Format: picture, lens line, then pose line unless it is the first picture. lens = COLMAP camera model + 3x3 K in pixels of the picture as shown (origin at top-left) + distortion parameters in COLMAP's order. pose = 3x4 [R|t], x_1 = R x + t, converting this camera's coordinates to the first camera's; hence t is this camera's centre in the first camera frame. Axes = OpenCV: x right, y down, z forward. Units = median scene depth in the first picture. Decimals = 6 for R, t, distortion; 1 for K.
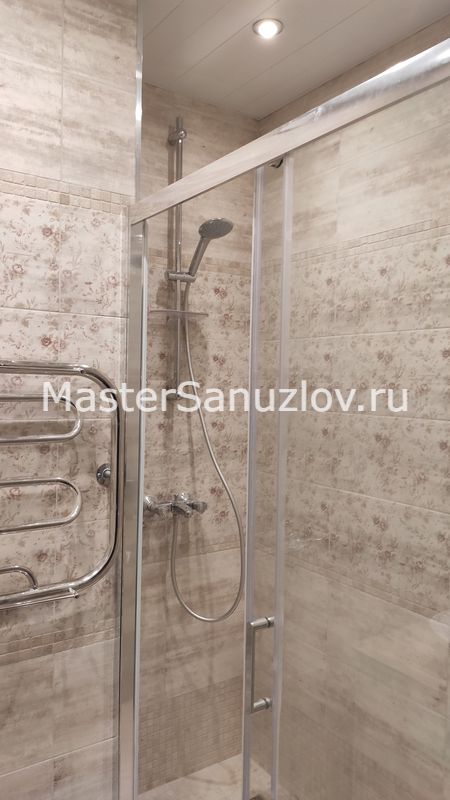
lens RADIAL K [[599.3, 0, 230.8], [0, 599.3, 398.6], [0, 0, 1]] dist [0.084992, -0.135000]
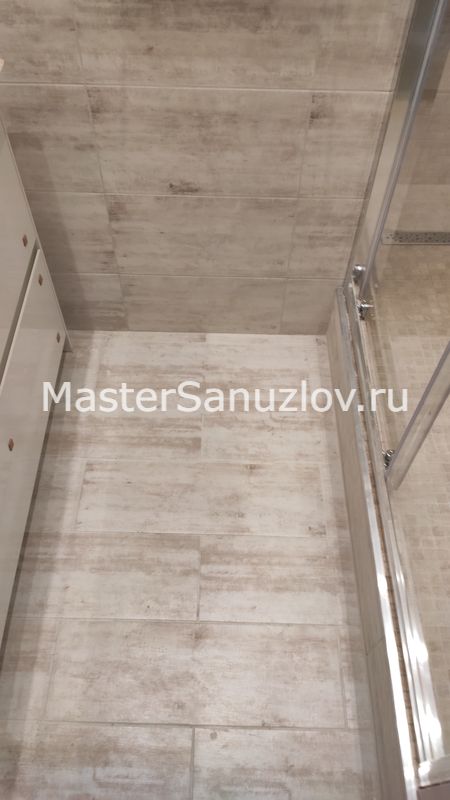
lens RADIAL K [[599.3, 0, 226.0], [0, 599.3, 394.3], [0, 0, 1]] dist [0.084992, -0.135000]
pose [[0.818103, 0.461697, -0.342845, 0.072828], [-0.013049, 0.610928, 0.791579, 0.139181], [0.574923, -0.643120, 0.505826, 0.173919]]
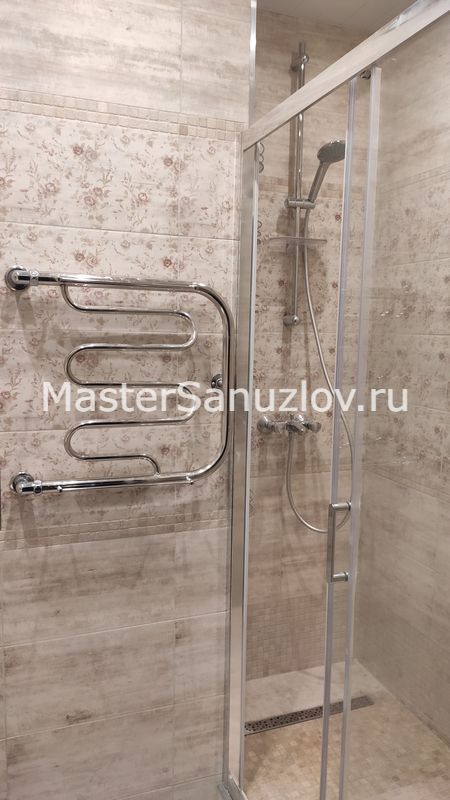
lens RADIAL K [[599.3, 0, 228.8], [0, 599.3, 396.8], [0, 0, 1]] dist [0.084992, -0.135000]
pose [[0.971031, 0.027299, -0.237389, 0.060094], [-0.006857, 0.996227, 0.086518, 0.042877], [0.238855, -0.082384, 0.967554, -0.063102]]
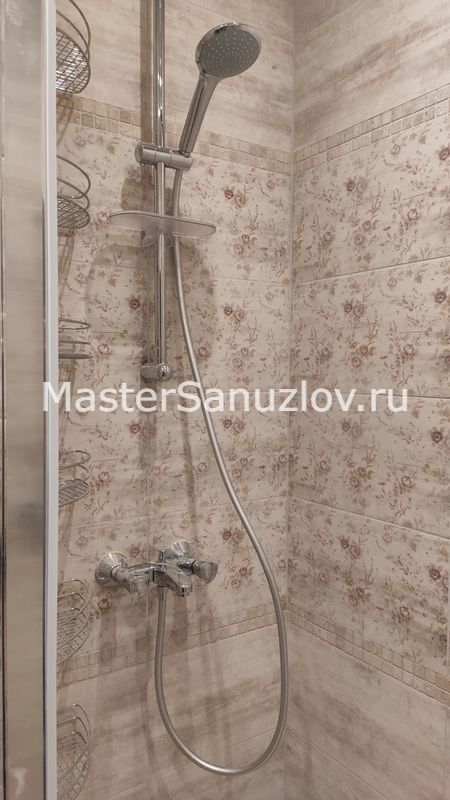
lens RADIAL K [[599.3, 0, 245.2], [0, 599.3, 398.6], [0, 0, 1]] dist [0.084992, -0.135000]
pose [[0.999562, -0.013221, 0.026487, -0.031372], [0.012793, 0.999786, 0.016259, 0.012209], [-0.026697, -0.015913, 0.999517, 0.505545]]
